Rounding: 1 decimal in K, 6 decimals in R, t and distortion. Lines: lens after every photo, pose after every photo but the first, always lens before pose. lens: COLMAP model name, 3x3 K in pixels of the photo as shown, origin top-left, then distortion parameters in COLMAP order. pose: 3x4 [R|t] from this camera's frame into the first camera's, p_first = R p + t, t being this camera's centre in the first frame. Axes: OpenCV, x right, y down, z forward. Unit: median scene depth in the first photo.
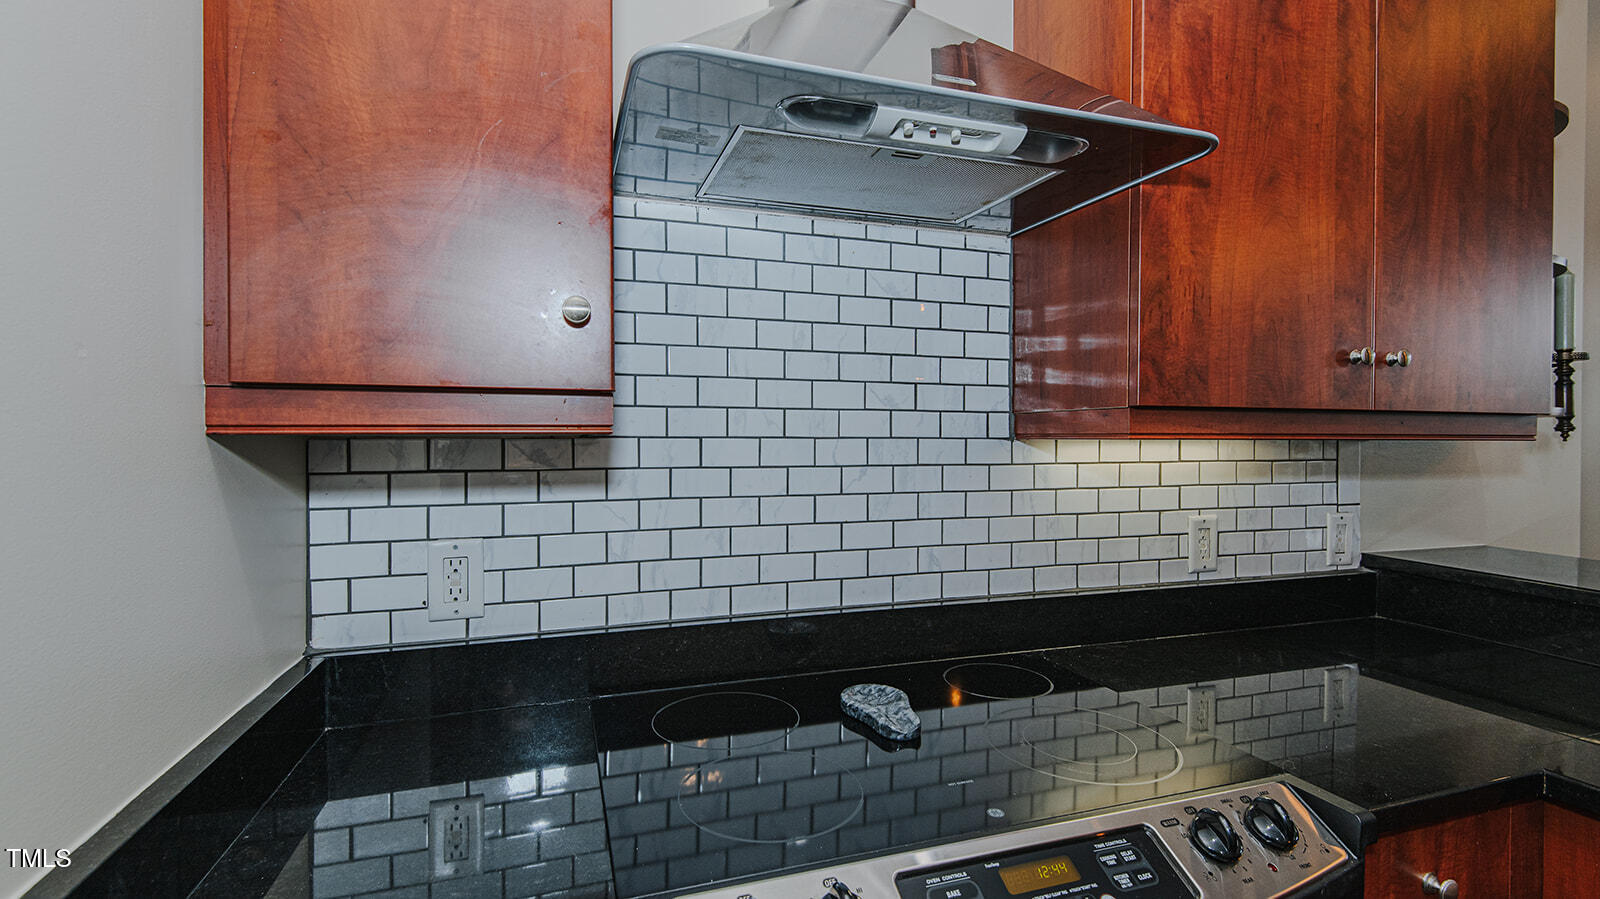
lens RADIAL K [[728.8, 0, 801.4], [0, 728.8, 447.4], [0, 0, 1]] dist [0.043673, -0.034250]
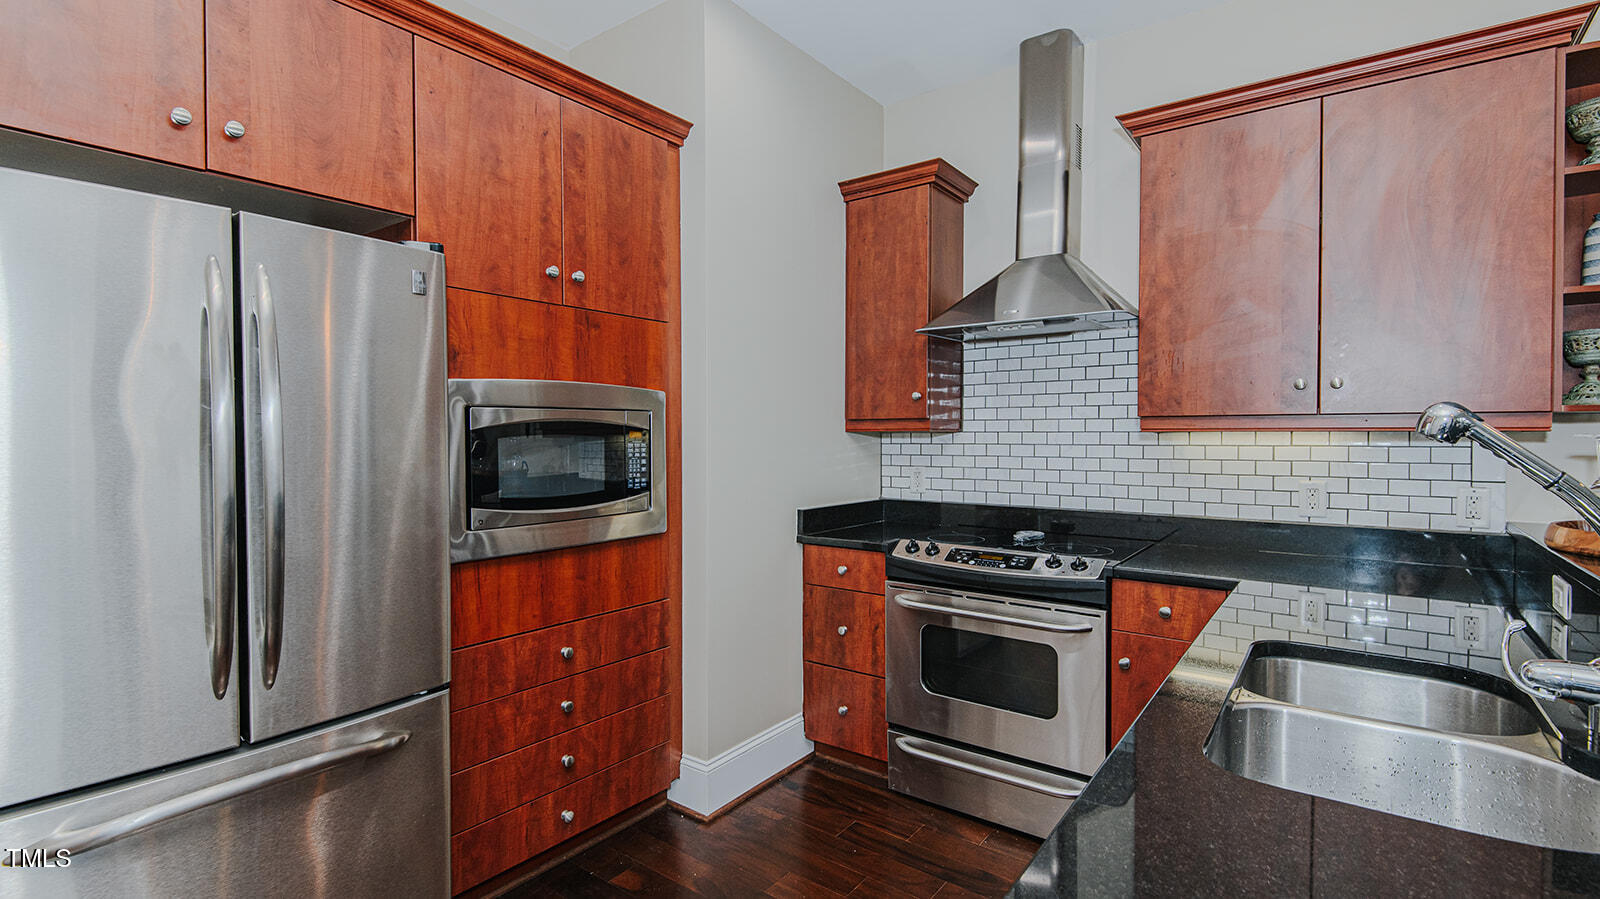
lens RADIAL K [[728.8, 0, 801.4], [0, 728.8, 447.4], [0, 0, 1]] dist [0.043673, -0.034250]
pose [[0.571654, 0.011919, -0.820408, 1.604999], [-0.009160, 0.999925, 0.008144, 0.025504], [0.820443, 0.002859, 0.571721, -1.031632]]
